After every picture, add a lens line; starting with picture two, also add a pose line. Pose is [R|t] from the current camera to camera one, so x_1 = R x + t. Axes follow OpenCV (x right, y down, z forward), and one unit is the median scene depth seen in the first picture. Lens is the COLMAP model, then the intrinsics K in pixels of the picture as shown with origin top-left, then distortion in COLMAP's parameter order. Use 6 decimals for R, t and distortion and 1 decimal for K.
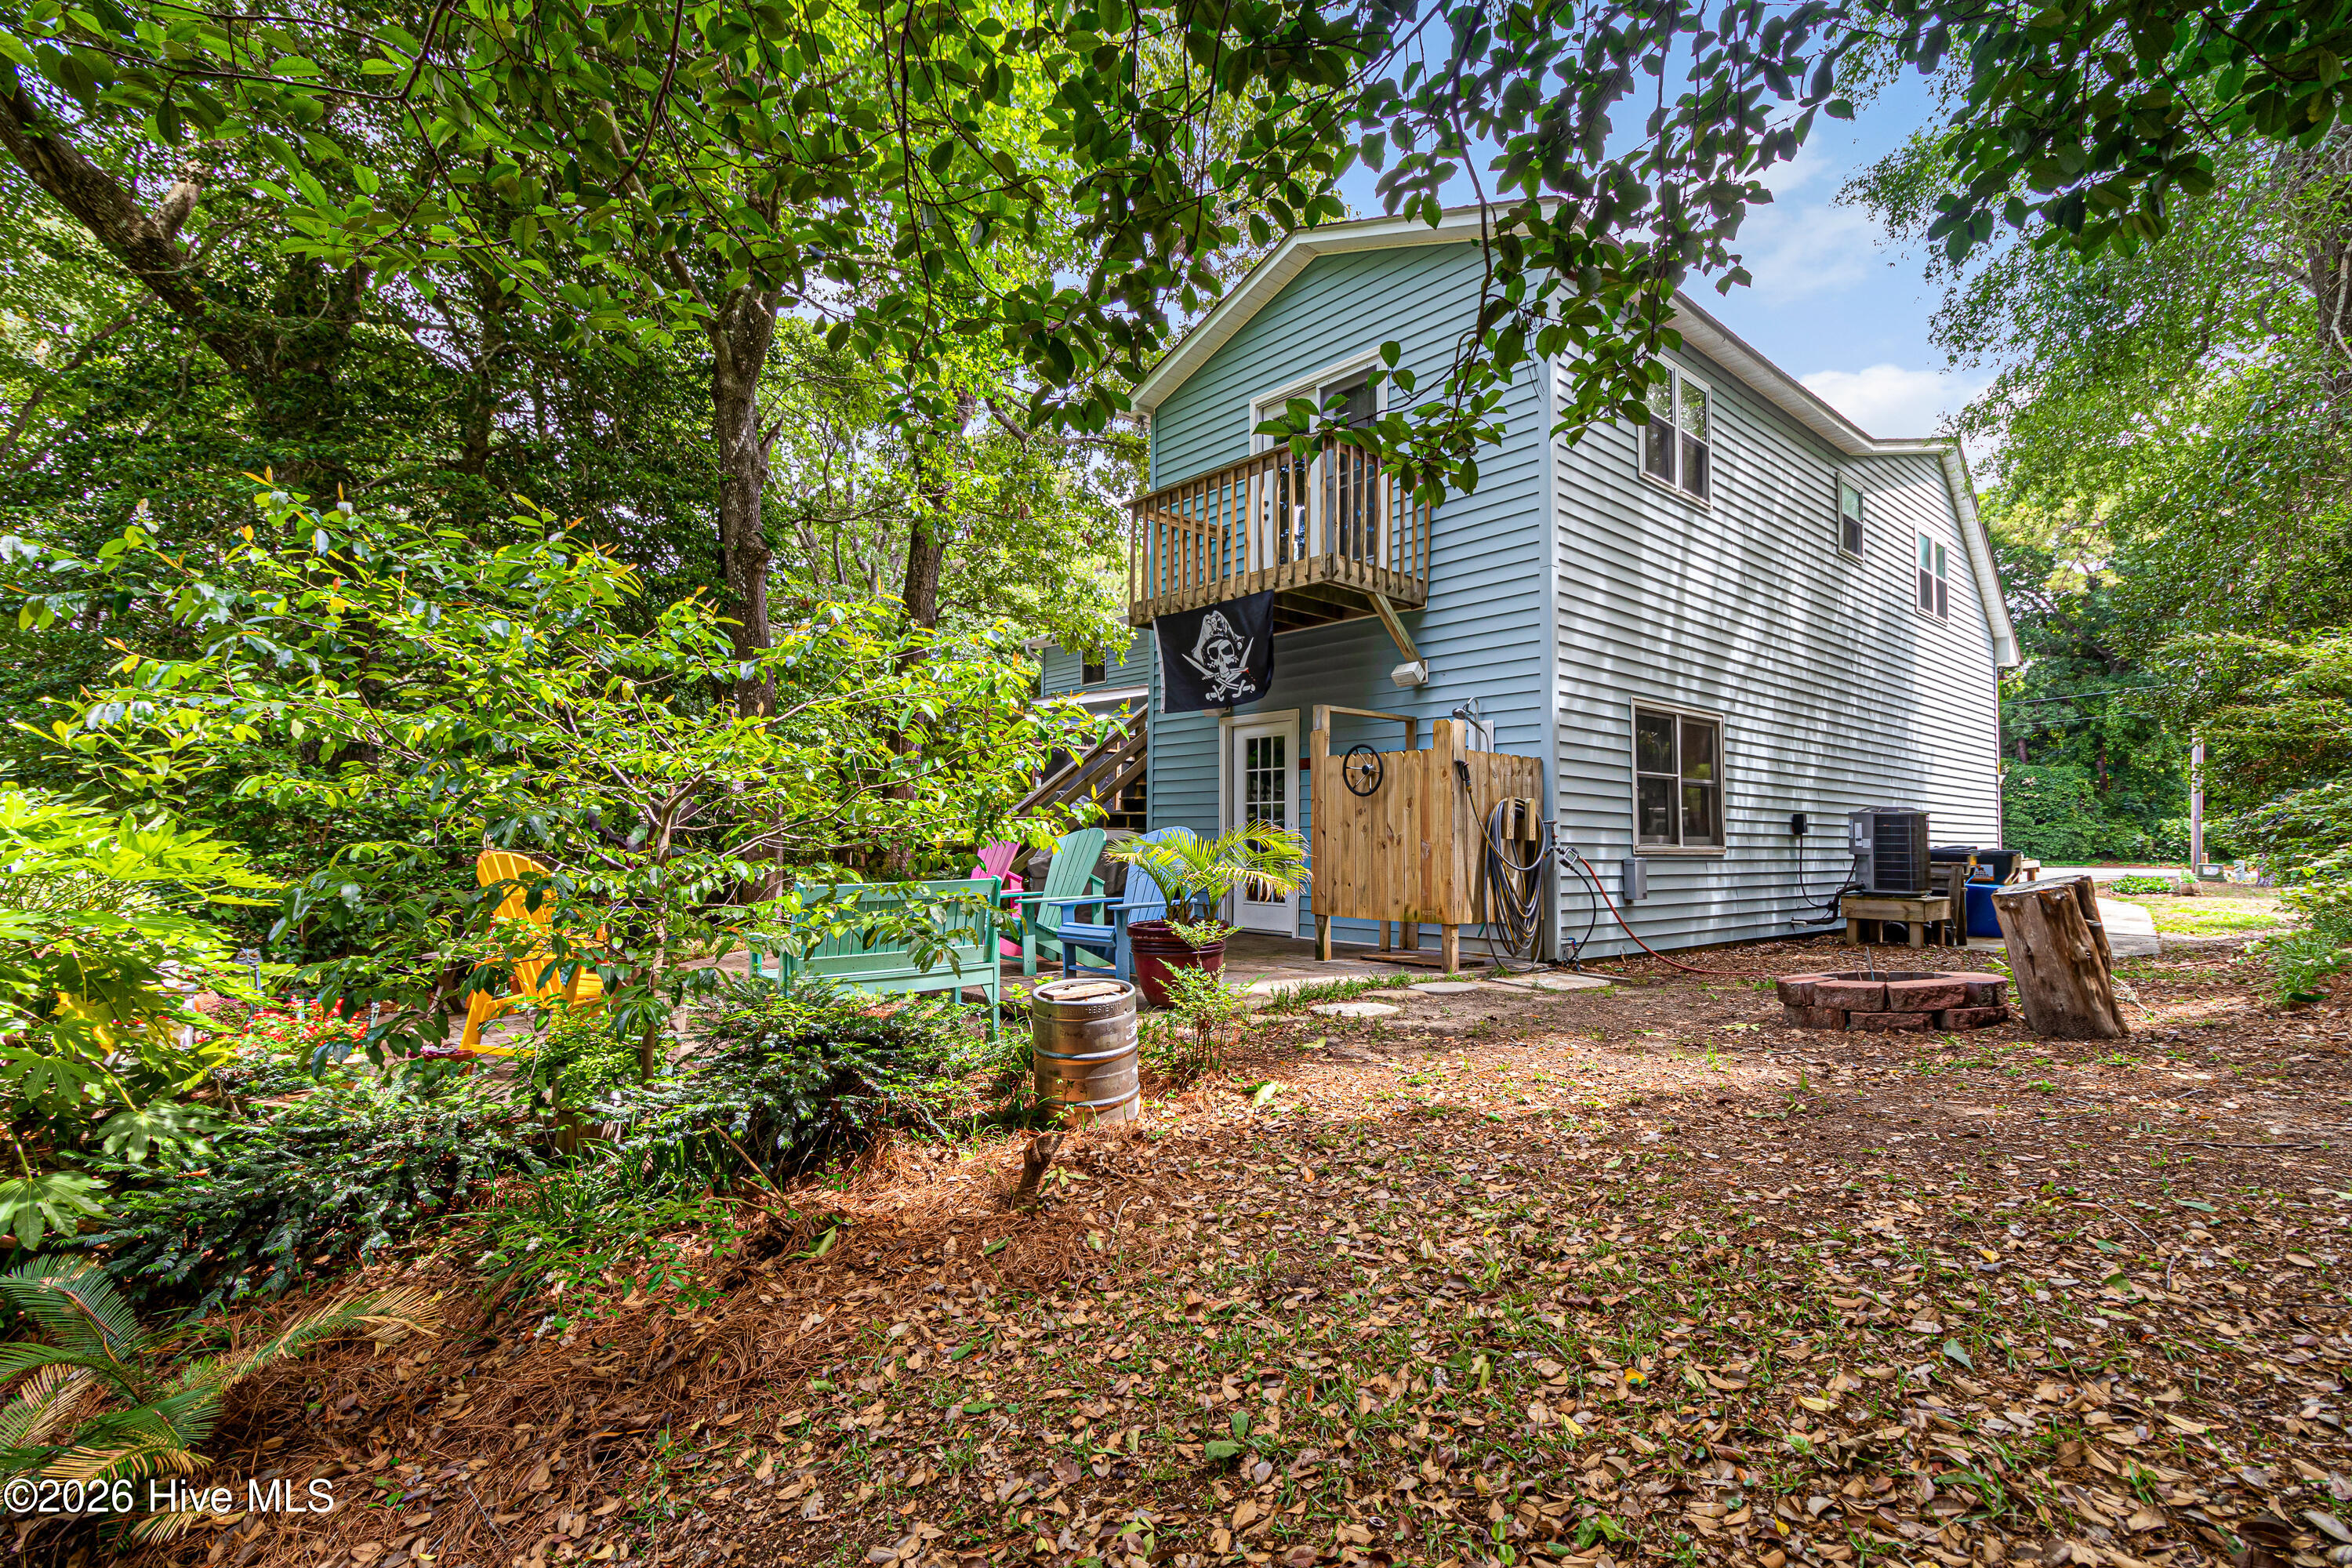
lens RADIAL K [[1100.0, 0, 1176.0], [0, 1100.0, 784.0], [0, 0, 1]] dist [0.001654, 0.000094]
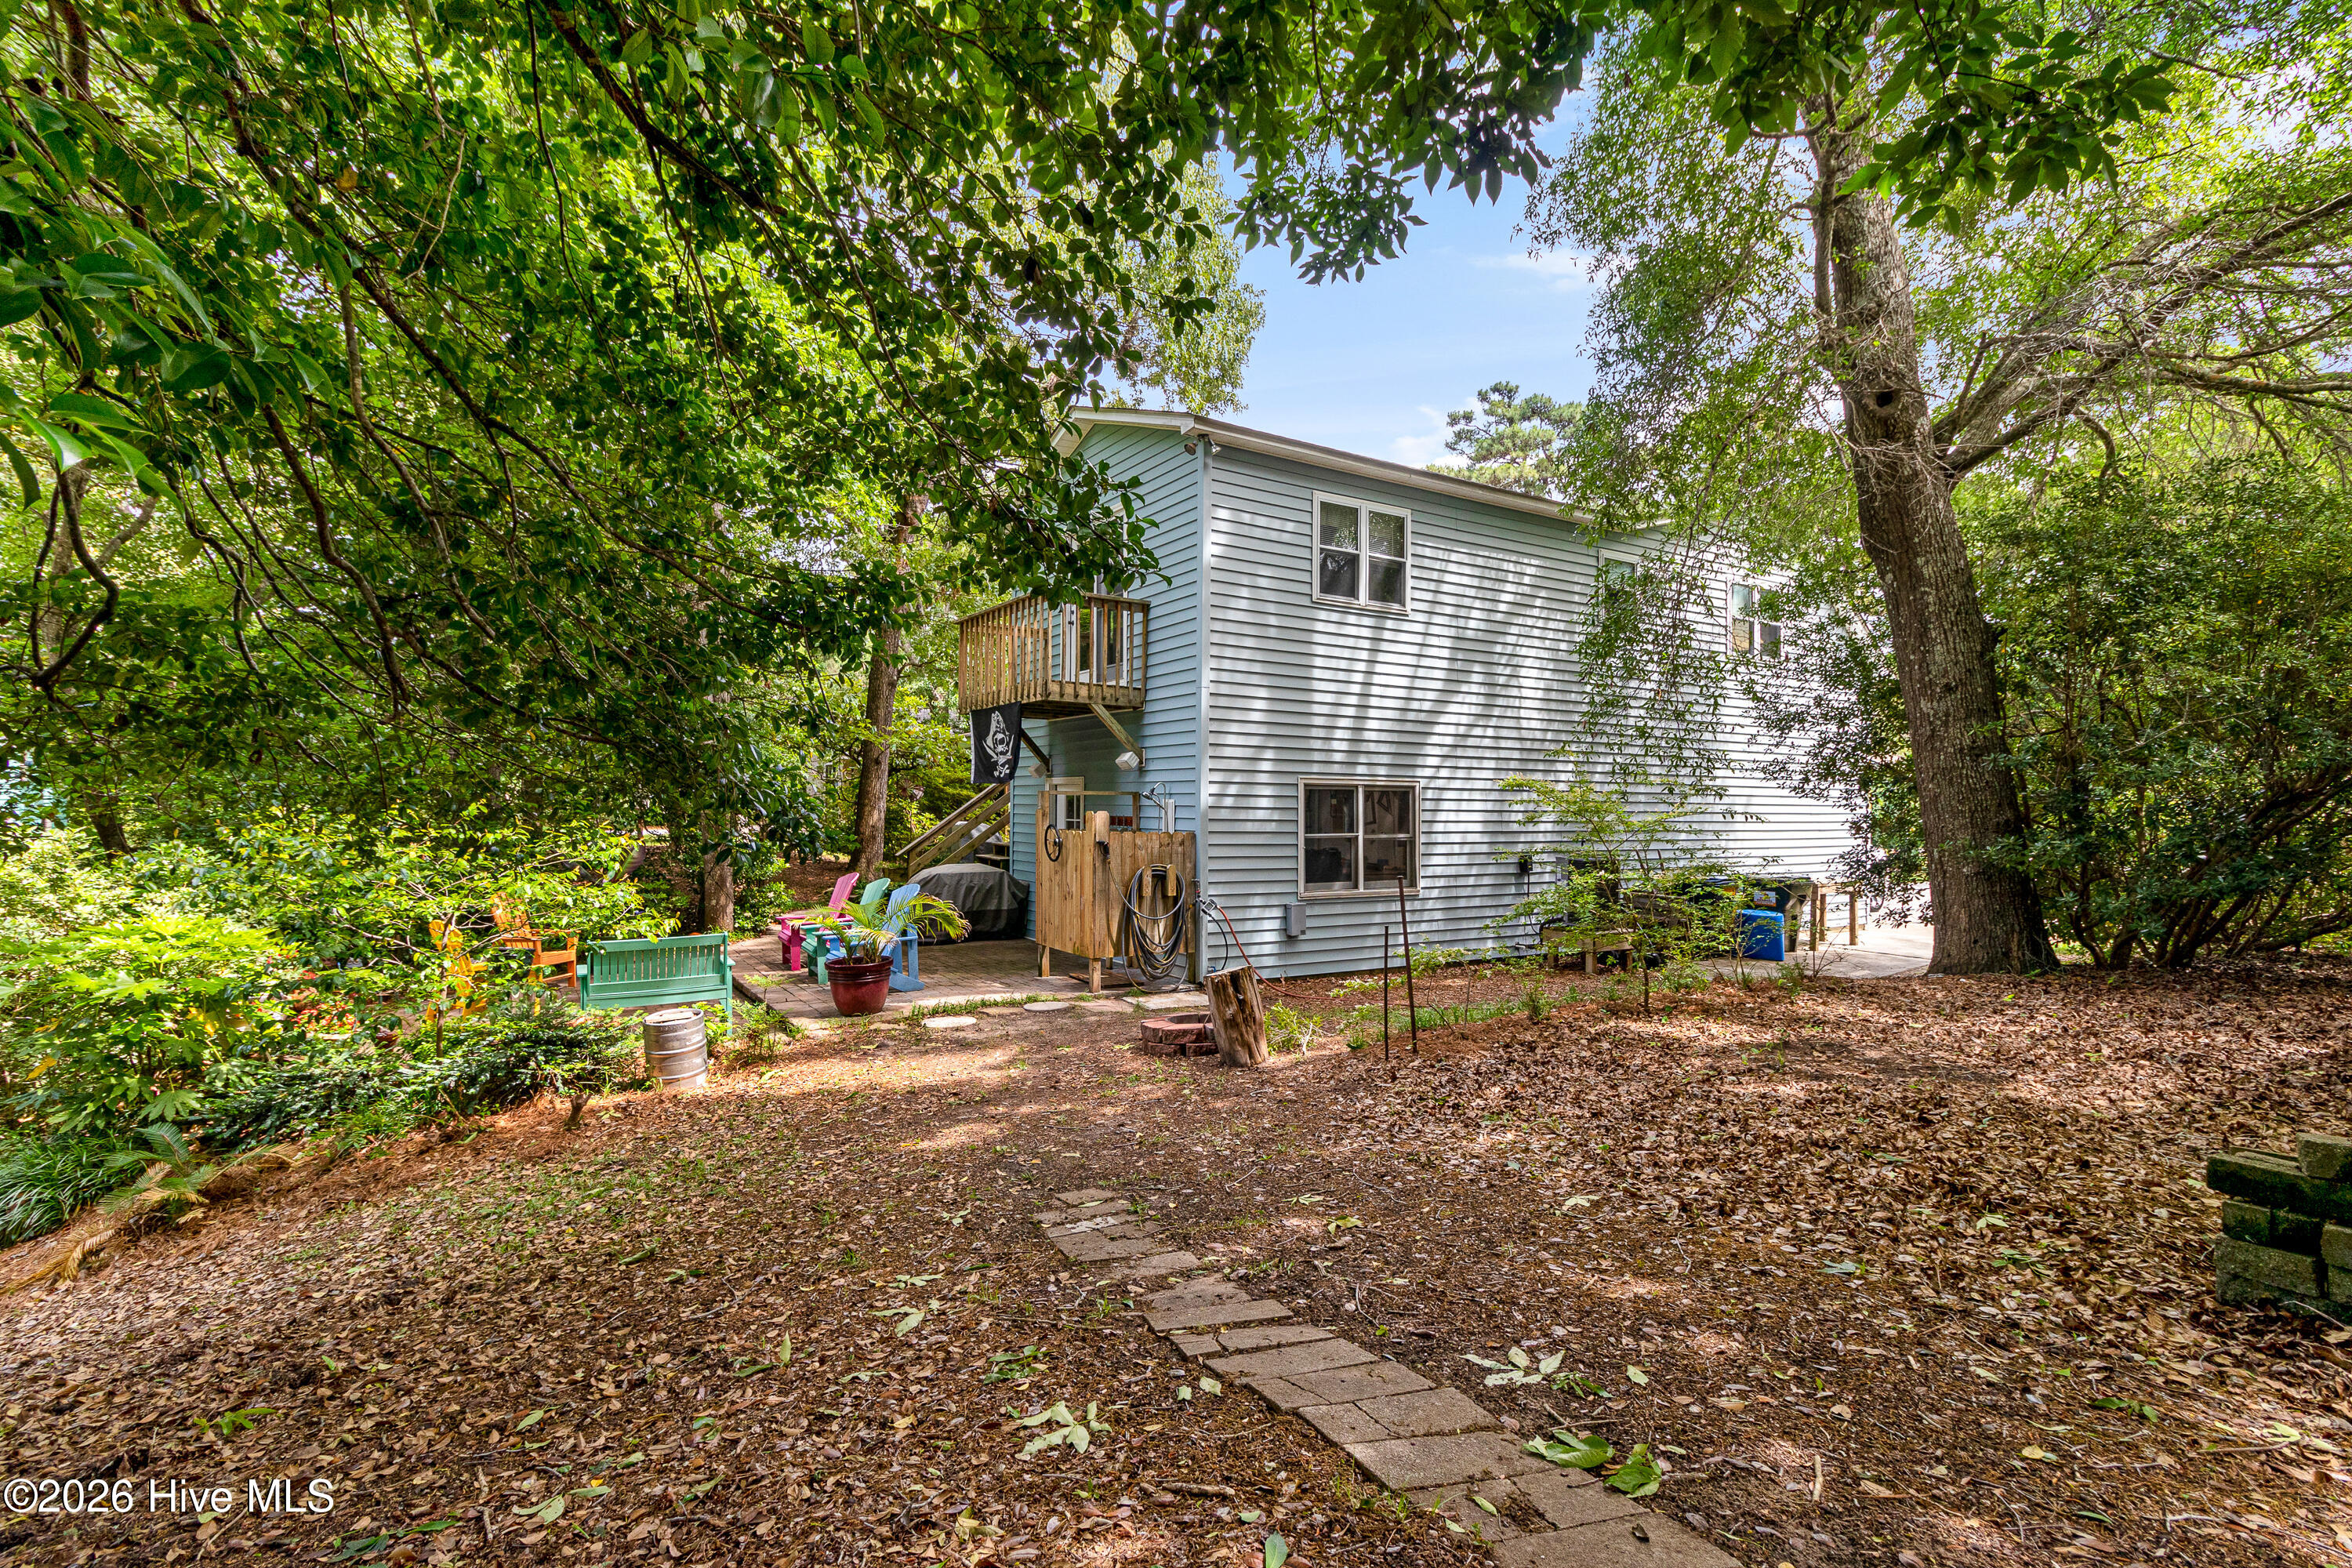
lens RADIAL K [[1106.3, 0, 1155.0], [0, 1106.3, 814.2], [0, 0, 1]] dist [-0.000651, 0.000479]
pose [[0.983400, 0.000561, -0.181451, 0.480681], [0.010943, 0.997992, 0.062390, -0.117921], [0.181121, -0.063339, 0.981419, -0.296773]]
